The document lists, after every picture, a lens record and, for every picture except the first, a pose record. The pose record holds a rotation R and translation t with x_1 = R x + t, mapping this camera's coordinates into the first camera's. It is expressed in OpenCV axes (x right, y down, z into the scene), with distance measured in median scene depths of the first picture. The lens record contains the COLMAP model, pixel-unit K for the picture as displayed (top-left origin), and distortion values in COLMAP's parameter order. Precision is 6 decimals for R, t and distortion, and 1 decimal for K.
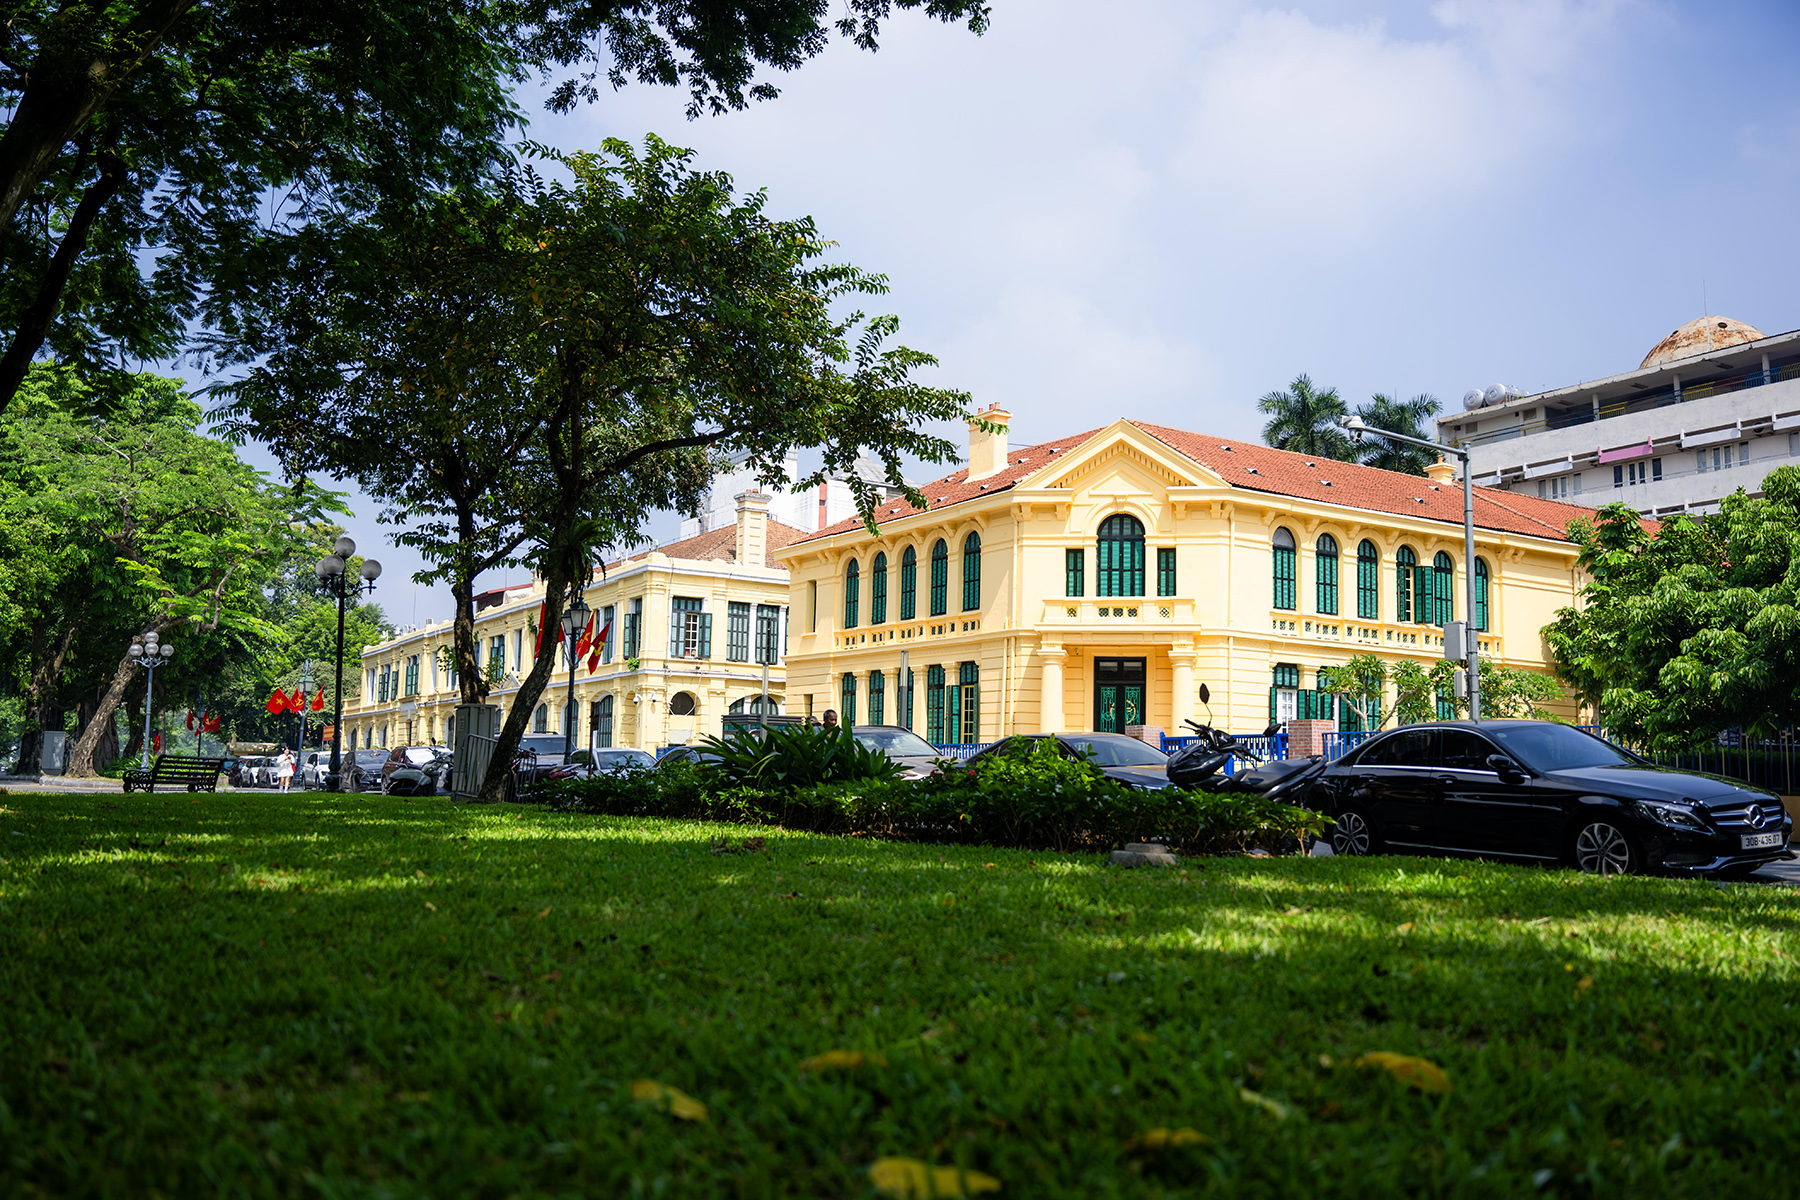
lens RADIAL K [[1500.7, 0, 899.1], [0, 1500.7, 602.2], [0, 0, 1]] dist [0.004393, -0.004017]
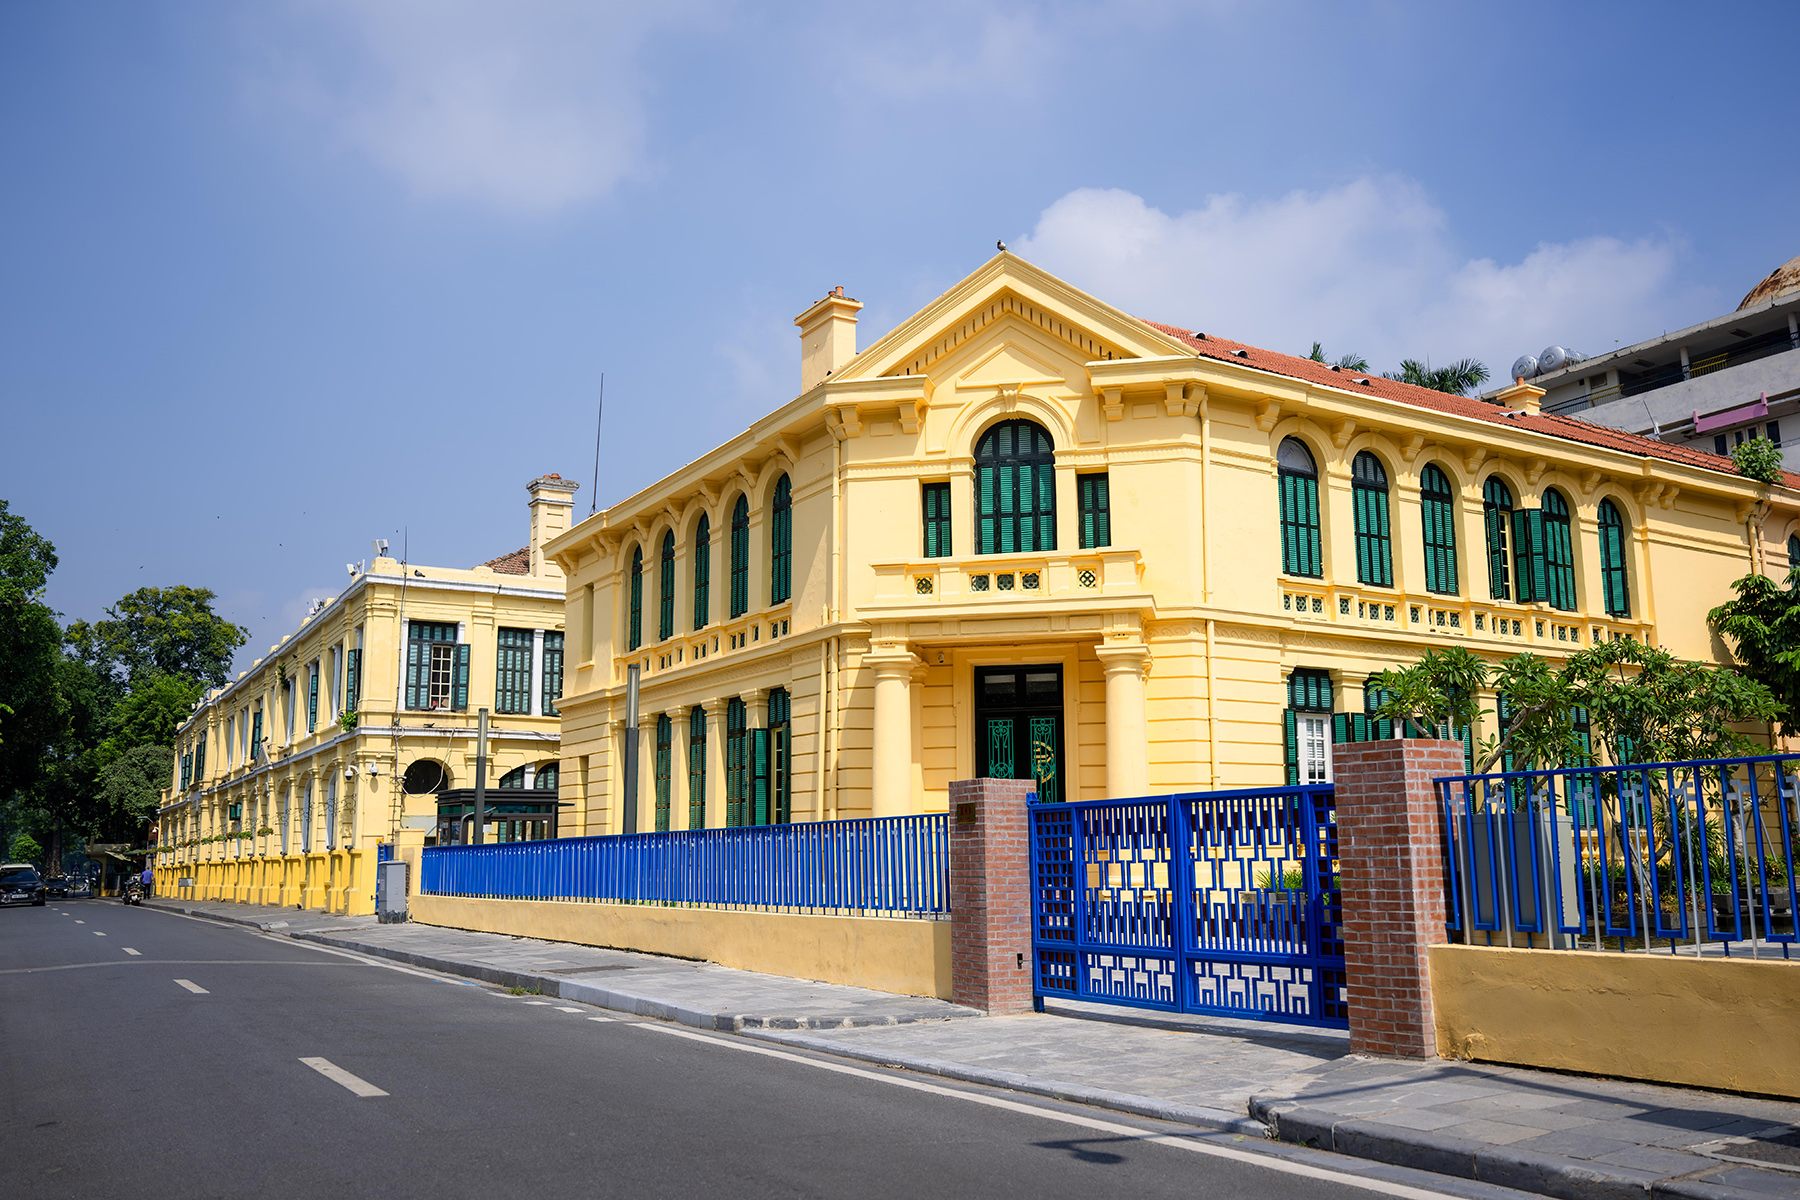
lens RADIAL K [[1500.7, 0, 901.5], [0, 1500.7, 602.8], [0, 0, 1]] dist [0.004393, -0.004017]
pose [[0.999418, -0.033548, -0.006132, 0.100864], [0.033211, 0.998267, -0.048587, 0.036851], [0.007752, 0.048355, 0.998800, 0.404045]]
